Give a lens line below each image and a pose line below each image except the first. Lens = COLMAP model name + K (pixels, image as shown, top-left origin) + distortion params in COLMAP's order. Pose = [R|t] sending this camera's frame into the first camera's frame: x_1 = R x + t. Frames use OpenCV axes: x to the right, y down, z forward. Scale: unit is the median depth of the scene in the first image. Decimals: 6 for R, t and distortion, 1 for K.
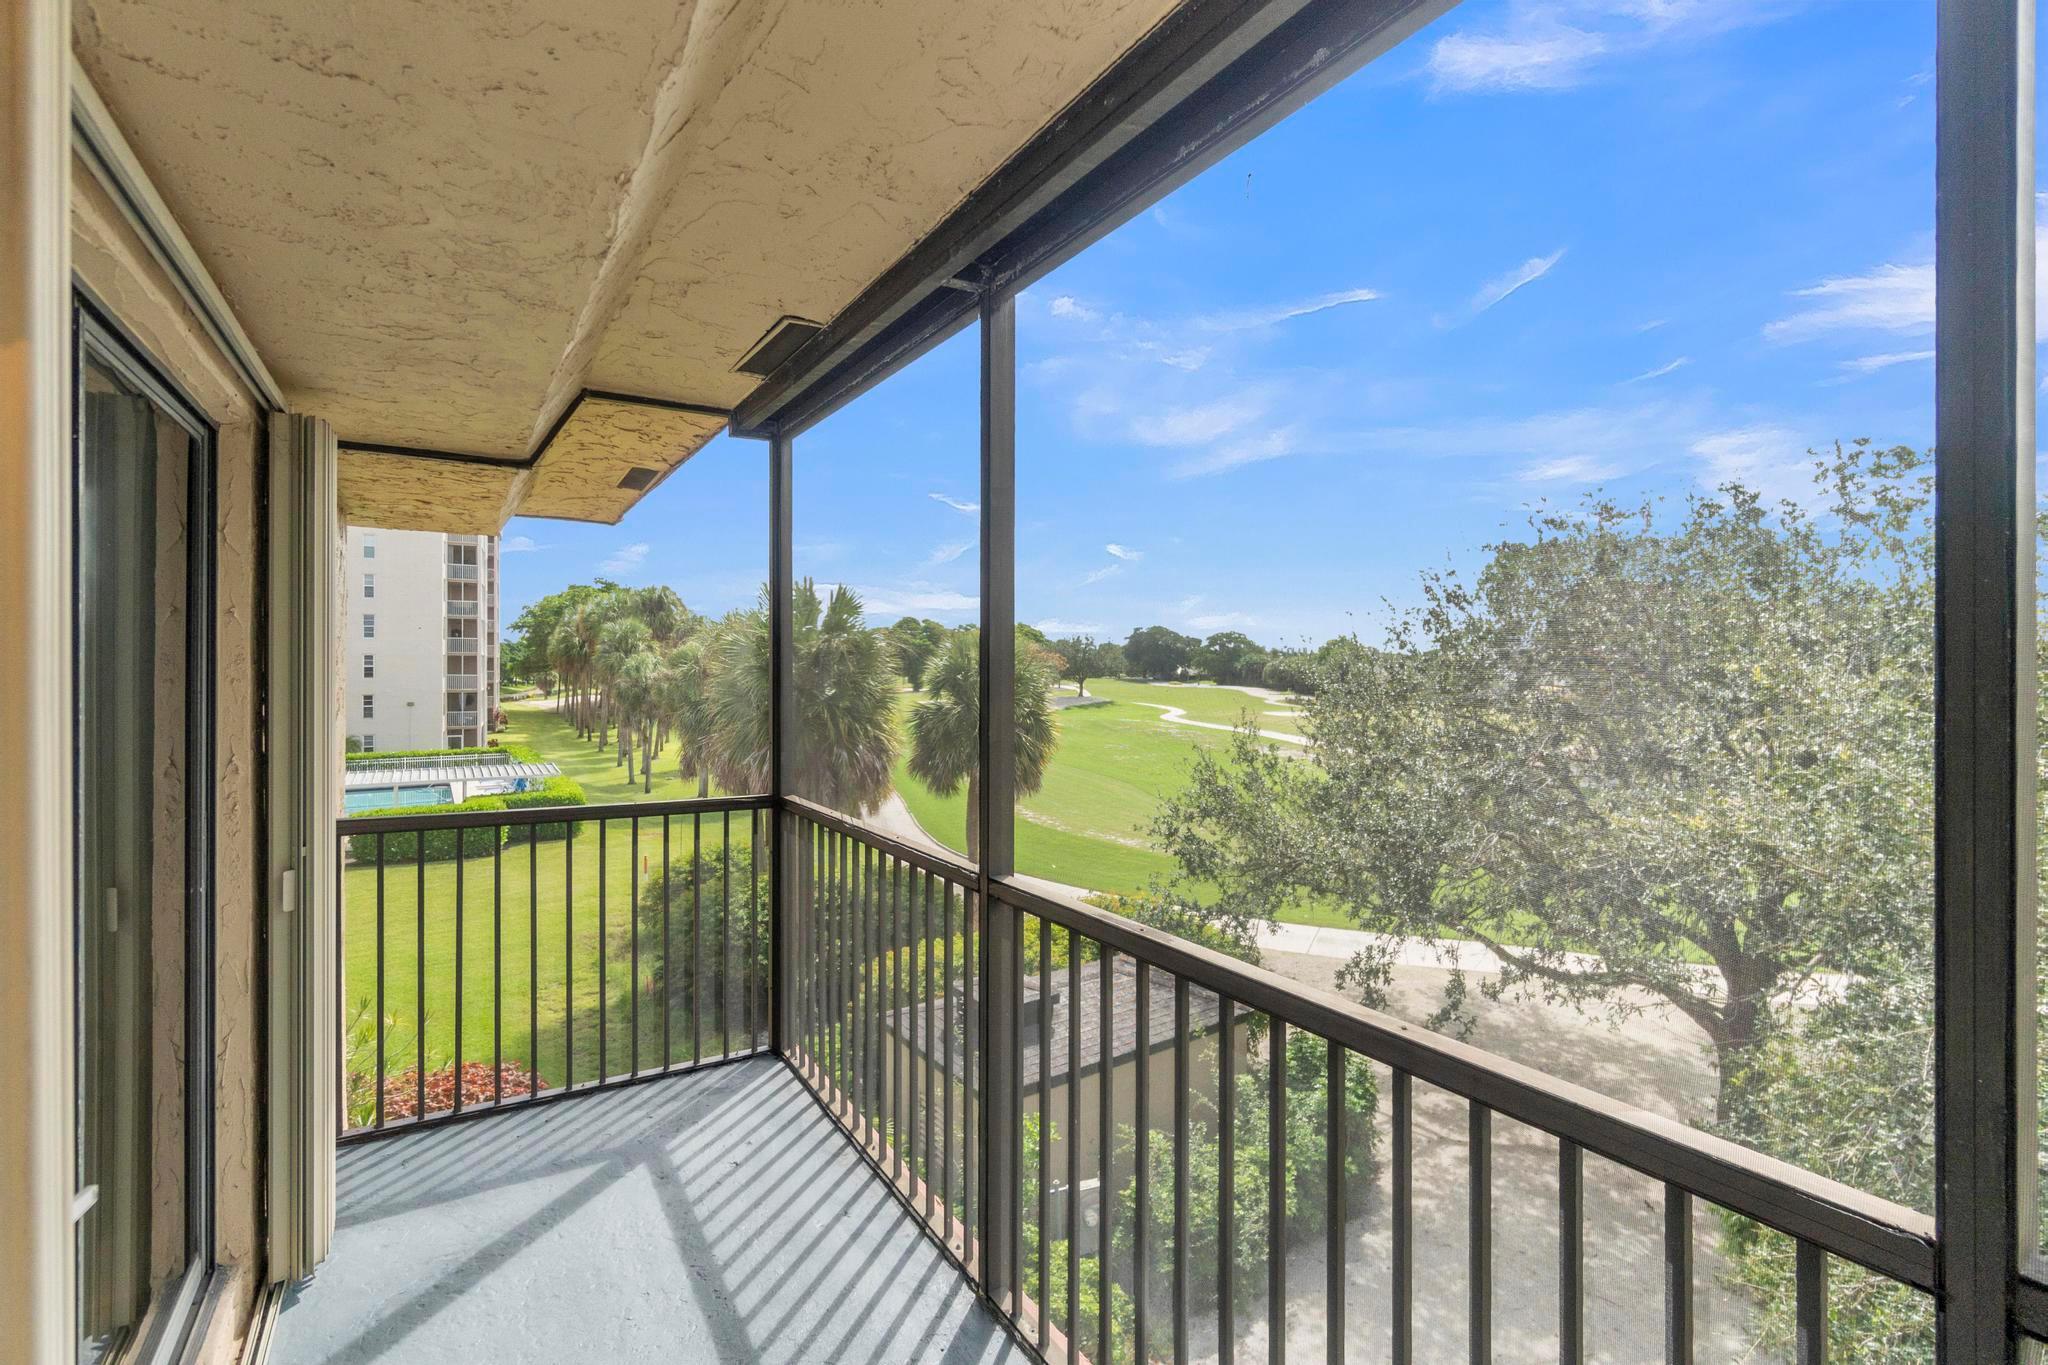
lens RADIAL K [[887.8, 0, 1002.1], [0, 887.8, 663.1], [0, 0, 1]] dist [-0.003413, 0.000758]
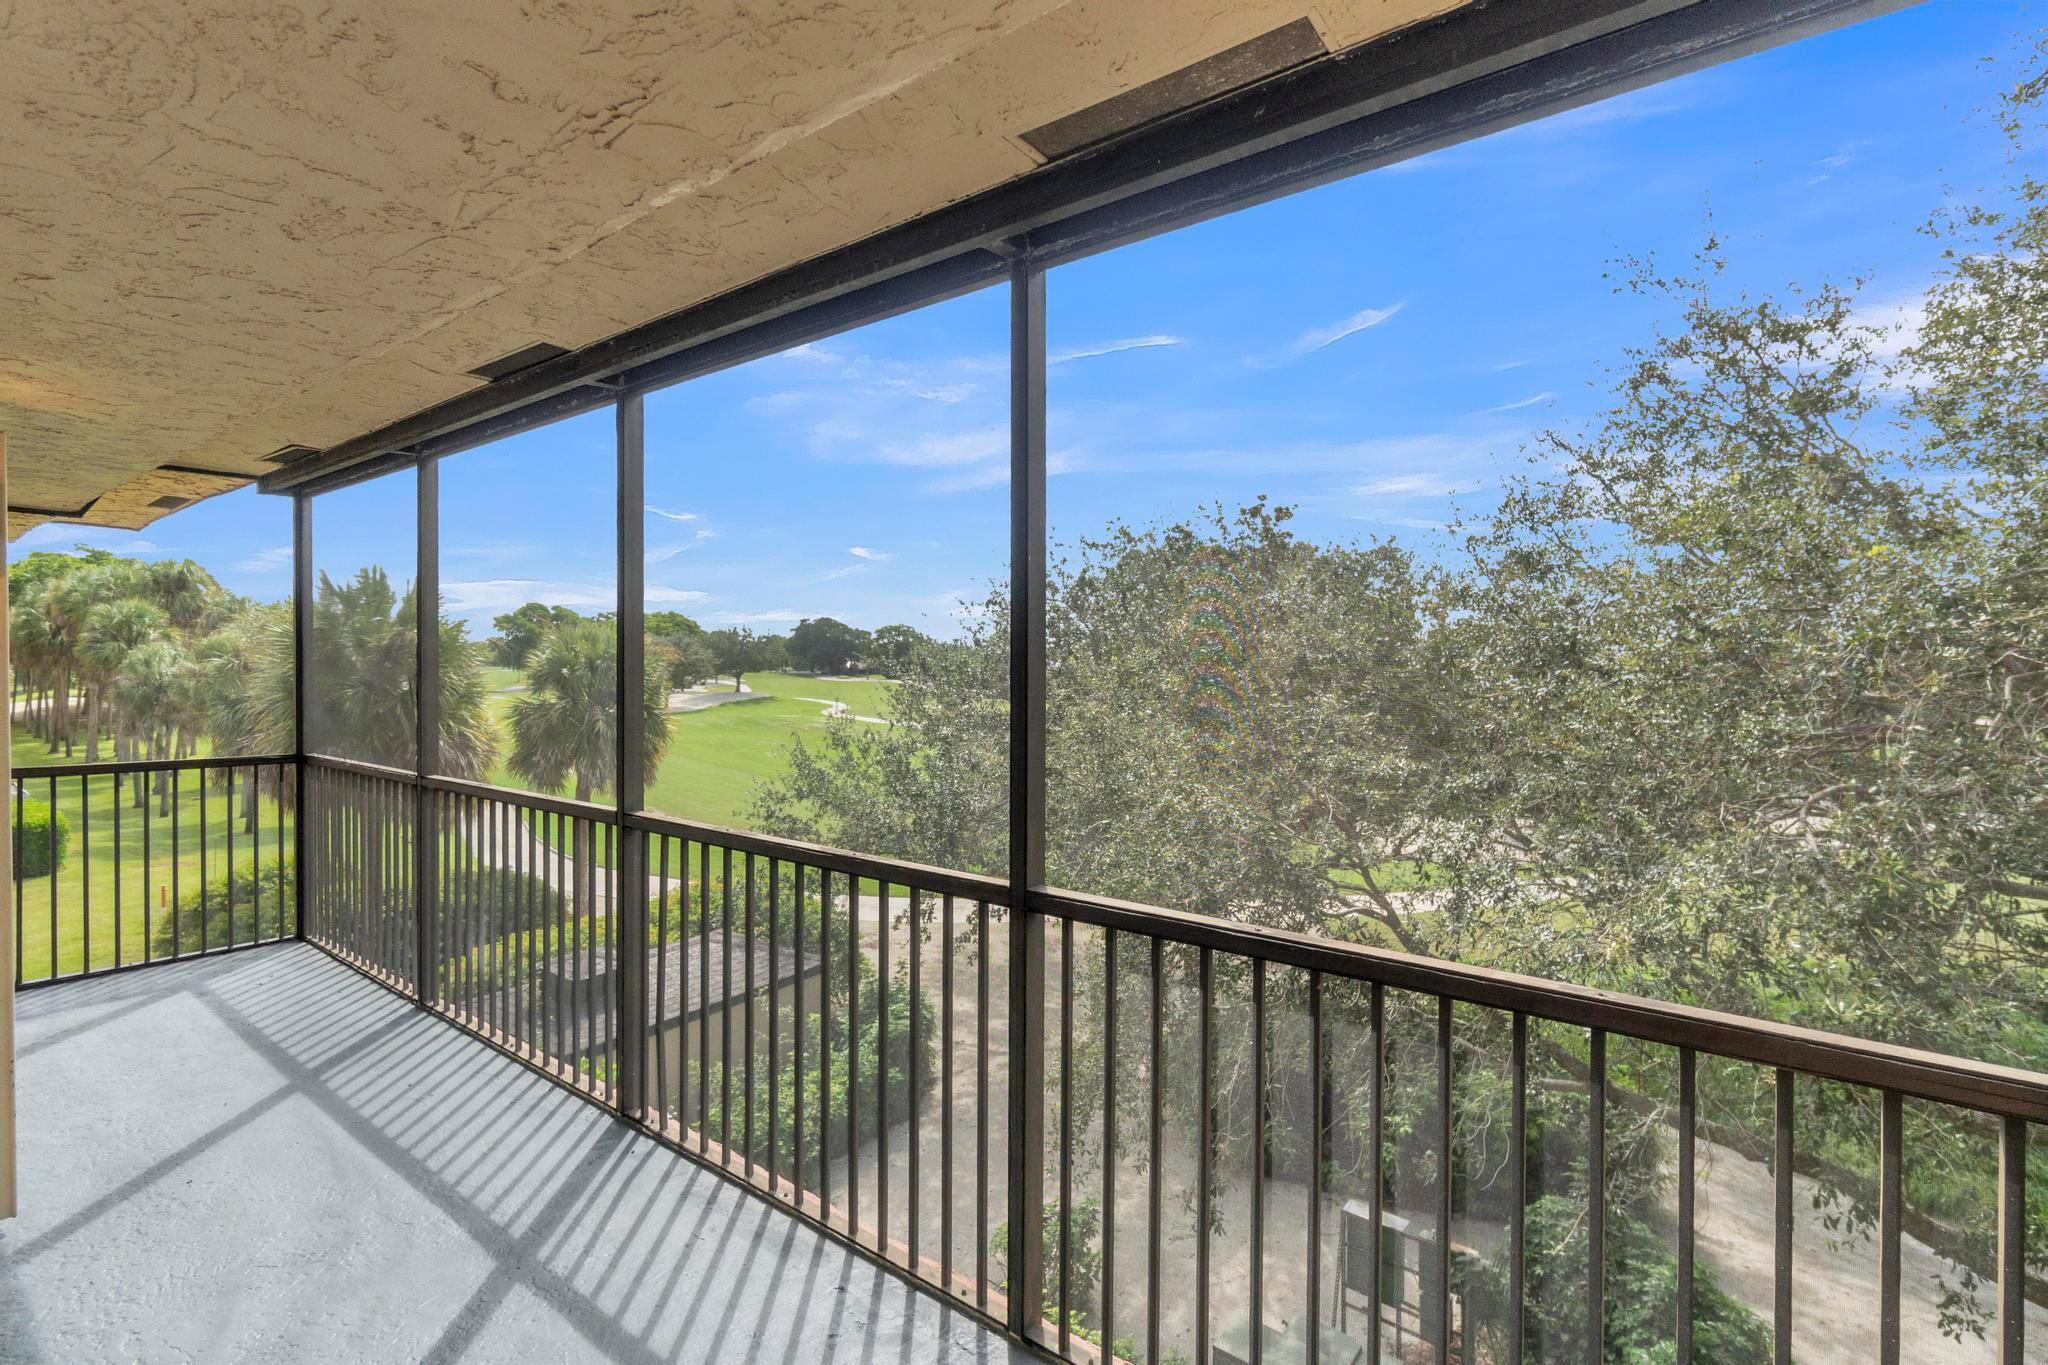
lens RADIAL K [[926.7, 0, 1000.2], [0, 926.7, 667.0], [0, 0, 1]] dist [-0.004743, -0.000606]
pose [[0.936399, -0.002124, 0.350932, 0.042044], [-0.001885, 0.999937, 0.011080, -0.000973], [-0.350933, -0.011037, 0.936335, -0.116800]]
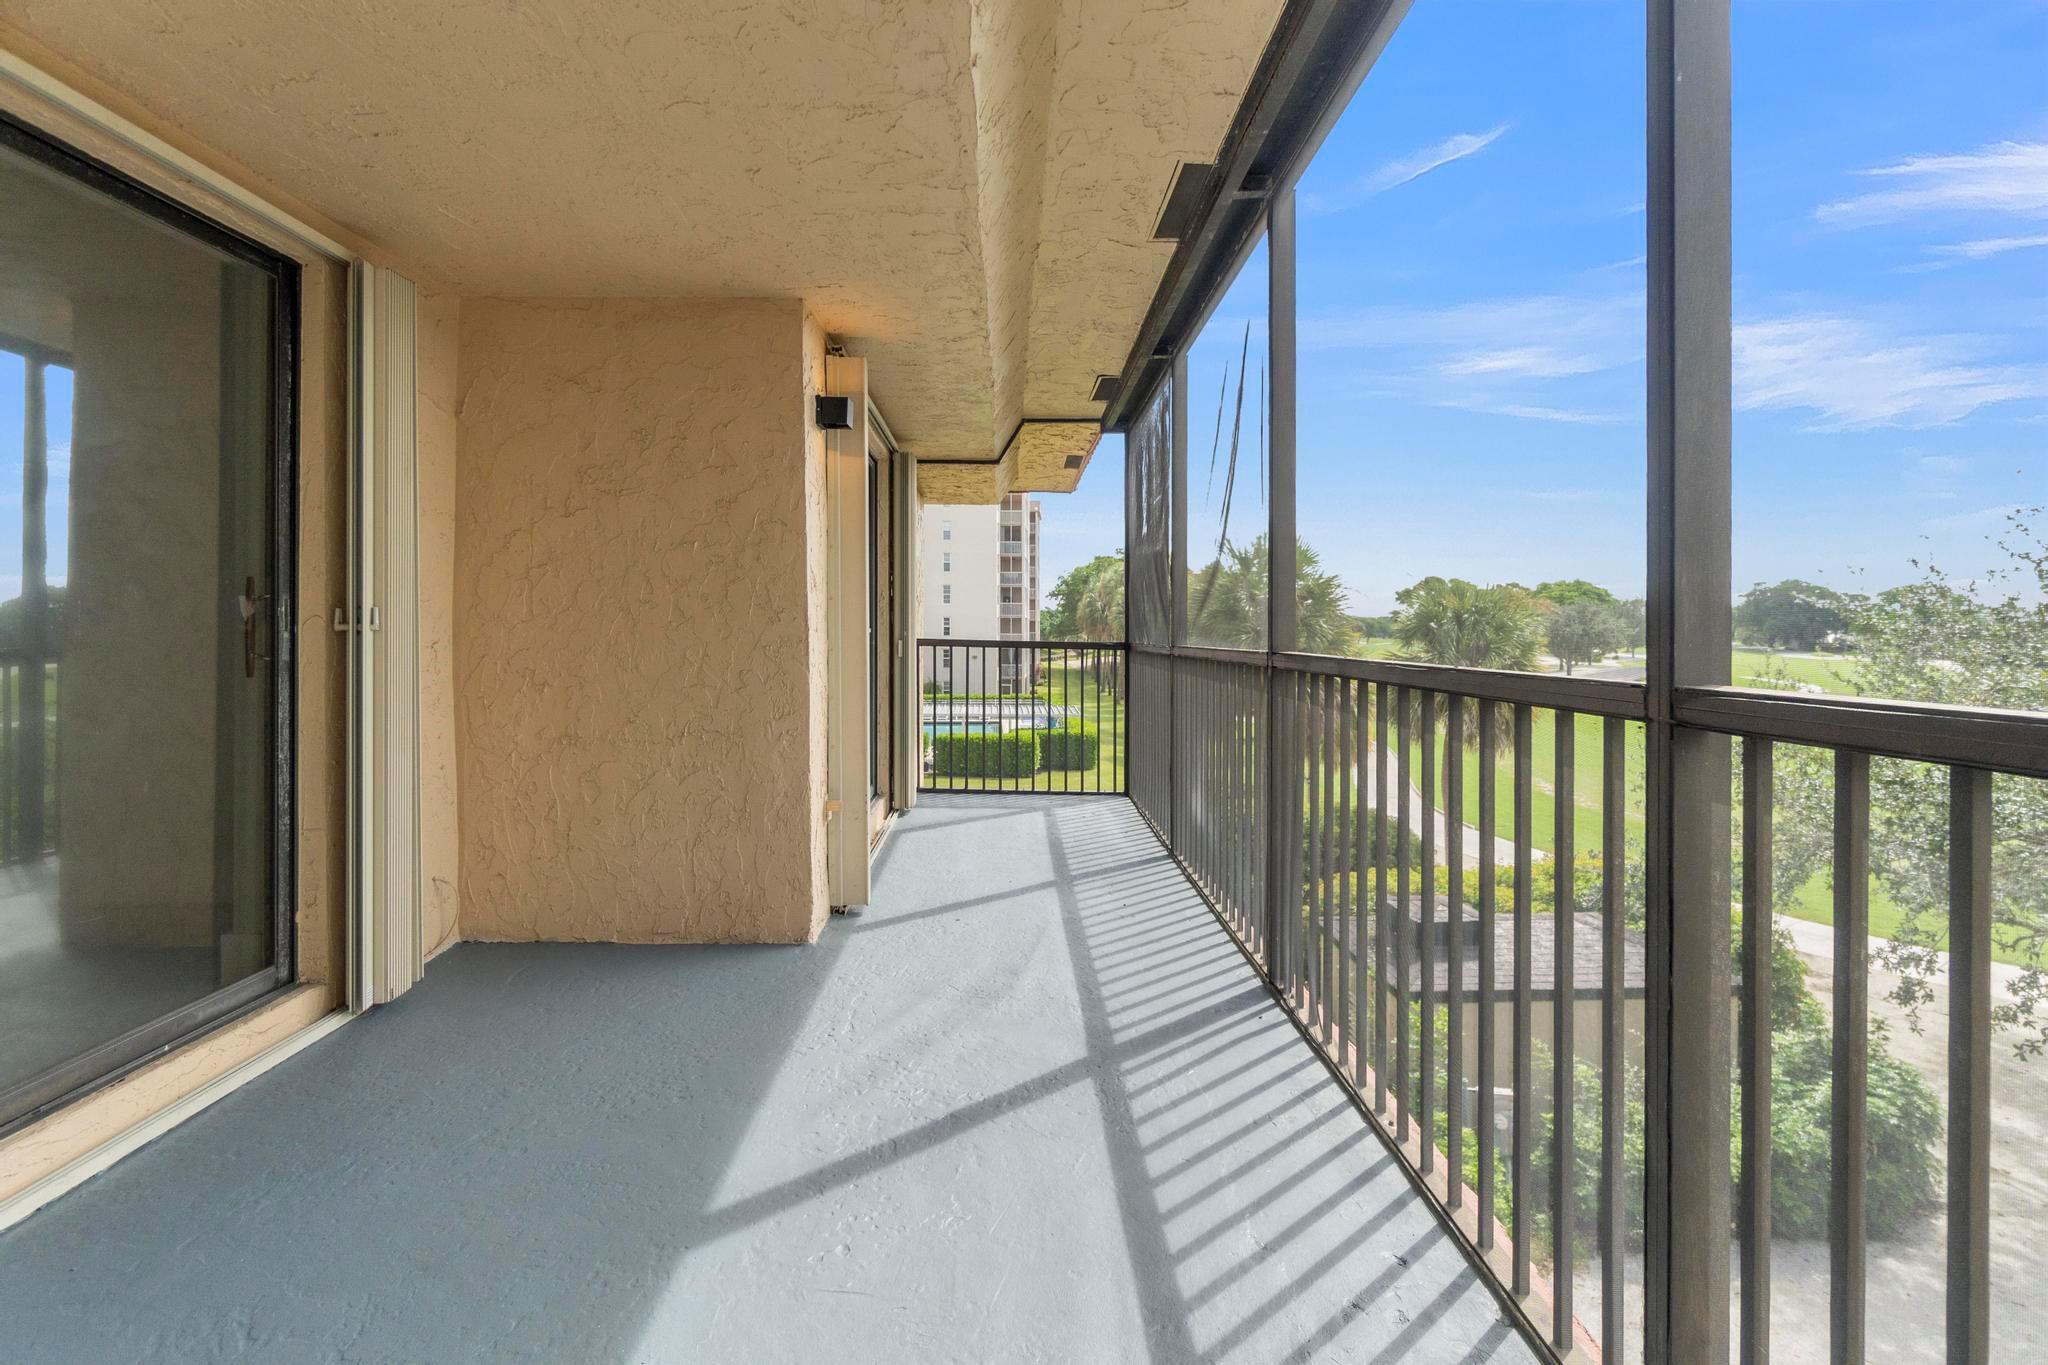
lens RADIAL K [[901.2, 0, 1027.3], [0, 901.2, 625.2], [0, 0, 1]] dist [-0.001862, 0.000434]
pose [[0.861275, -0.003379, -0.508127, 0.072043], [0.001017, 0.999987, -0.004926, 0.019655], [0.508137, 0.003726, 0.861268, -0.091209]]
